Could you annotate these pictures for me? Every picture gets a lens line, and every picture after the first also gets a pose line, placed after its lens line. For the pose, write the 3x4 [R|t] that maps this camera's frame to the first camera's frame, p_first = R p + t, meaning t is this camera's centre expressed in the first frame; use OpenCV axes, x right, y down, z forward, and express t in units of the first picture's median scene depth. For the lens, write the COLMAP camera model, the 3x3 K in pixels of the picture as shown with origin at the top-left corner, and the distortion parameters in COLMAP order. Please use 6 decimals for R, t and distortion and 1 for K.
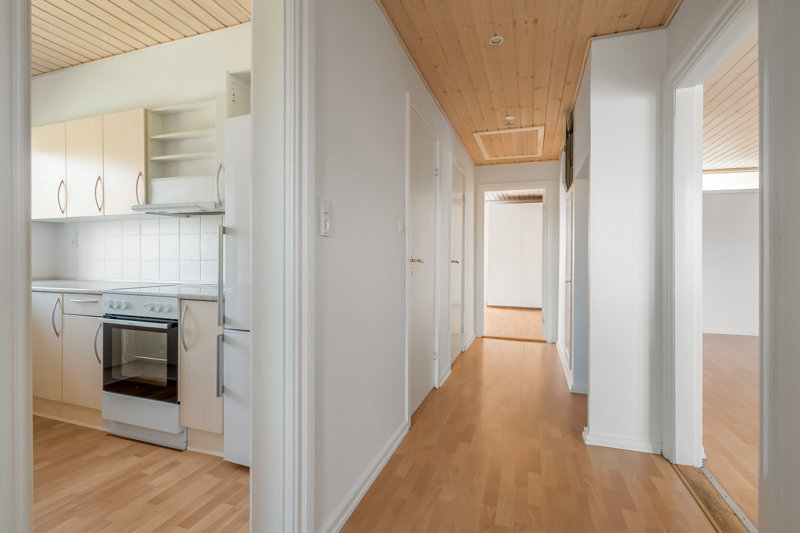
lens RADIAL K [[386.3, 0, 401.5], [0, 386.3, 261.6], [0, 0, 1]] dist [-0.009488, 0.002197]
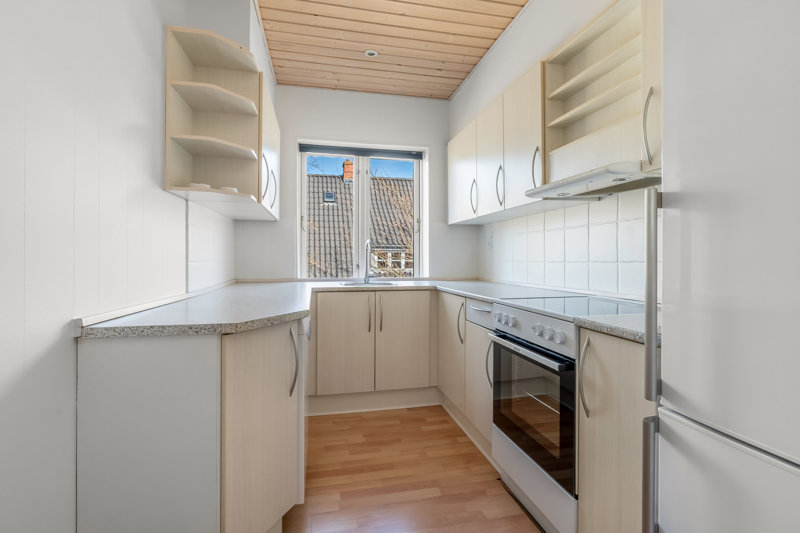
lens RADIAL K [[386.3, 0, 403.0], [0, 386.3, 262.0], [0, 0, 1]] dist [-0.009488, 0.002197]
pose [[0.534554, 0.000454, -0.845134, -0.191574], [-0.004320, 0.999988, -0.002195, -0.000412], [0.845123, 0.004824, 0.534550, 0.401341]]
